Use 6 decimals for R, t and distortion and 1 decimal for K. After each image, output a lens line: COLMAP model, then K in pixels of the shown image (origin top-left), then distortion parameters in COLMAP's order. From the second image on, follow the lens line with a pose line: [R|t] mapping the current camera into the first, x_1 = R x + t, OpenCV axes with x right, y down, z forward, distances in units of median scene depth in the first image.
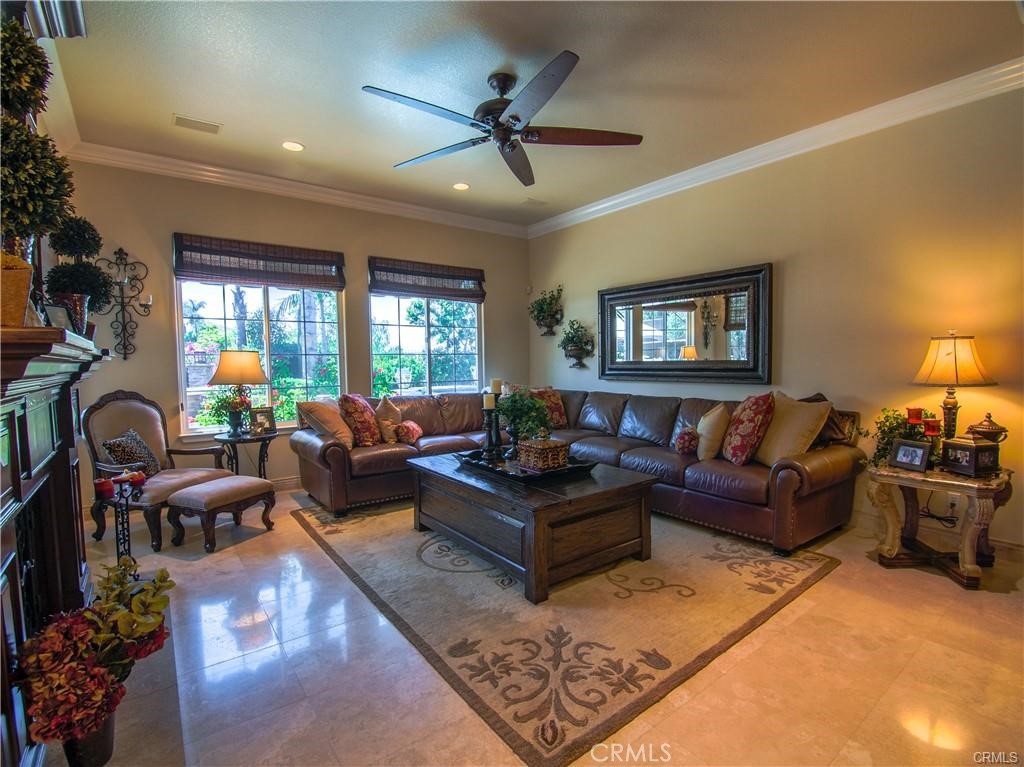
lens RADIAL K [[488.8, 0, 521.3], [0, 488.8, 387.5], [0, 0, 1]] dist [-0.003312, -0.012929]
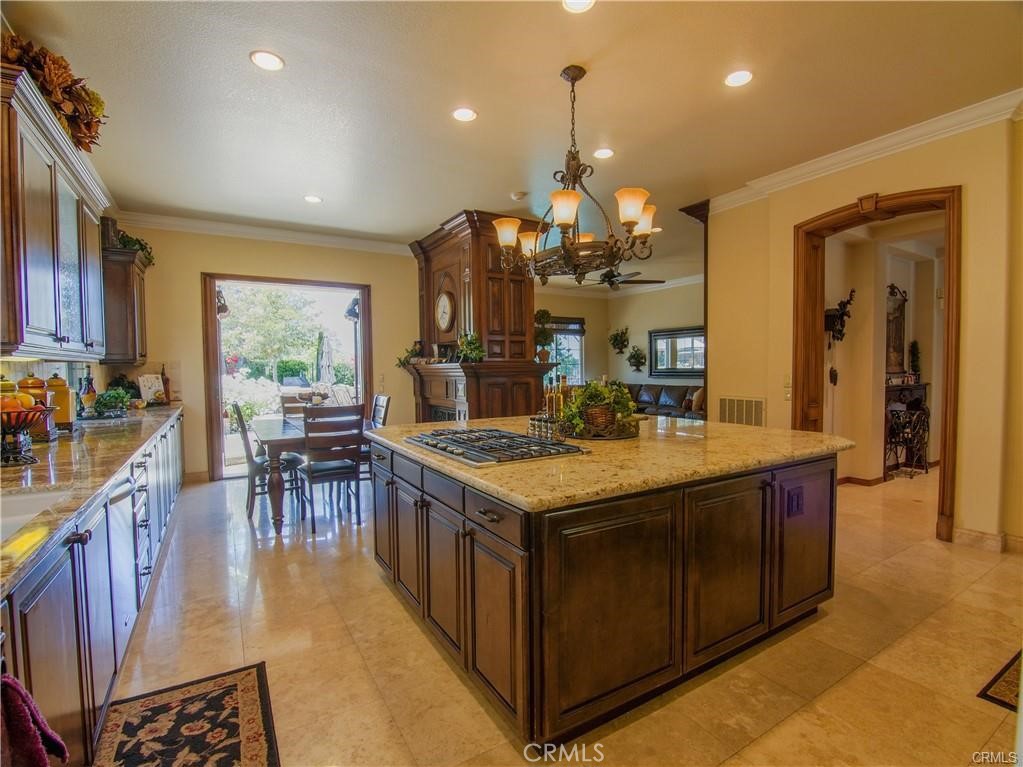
lens RADIAL K [[488.3, 0, 520.8], [0, 488.3, 387.5], [0, 0, 1]] dist [-0.003312, -0.012929]
pose [[0.995278, 0.007645, -0.096759, -0.162692], [-0.008766, 0.999899, -0.011169, 0.050315], [0.096664, 0.011964, 0.995245, -1.009173]]
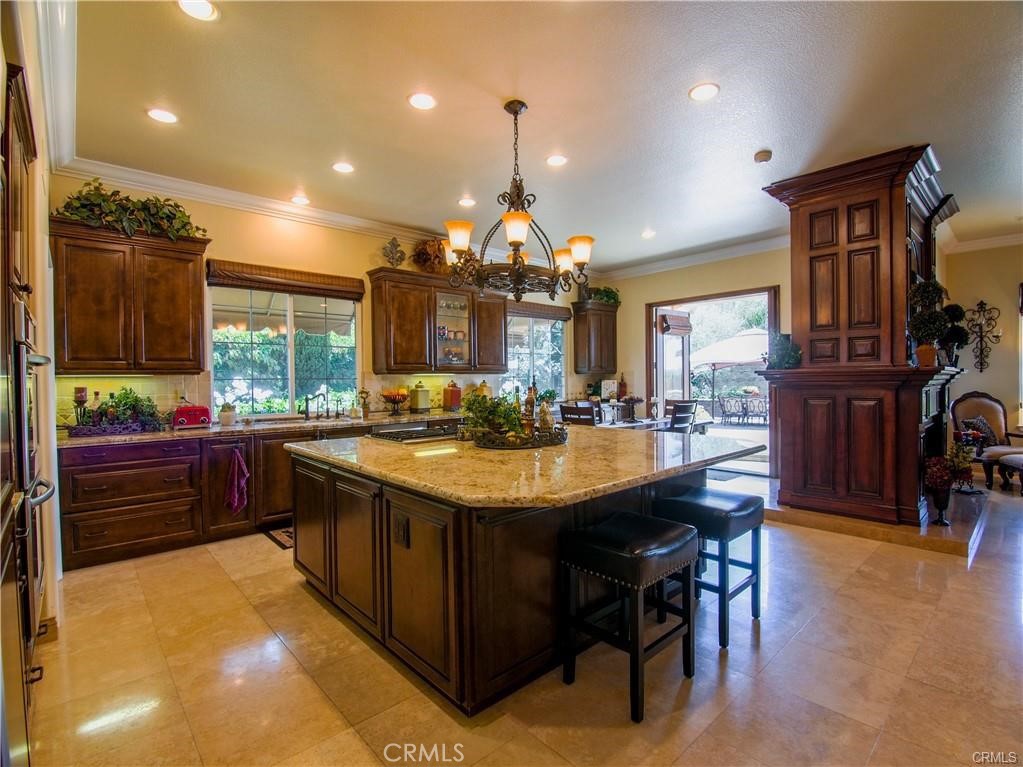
lens RADIAL K [[488.3, 0, 520.8], [0, 488.3, 387.5], [0, 0, 1]] dist [-0.003312, -0.012929]
pose [[0.096864, 0.028320, -0.994895, 0.453699], [-0.047339, 0.998595, 0.023816, 0.019484], [0.994171, 0.044790, 0.098069, -0.483971]]
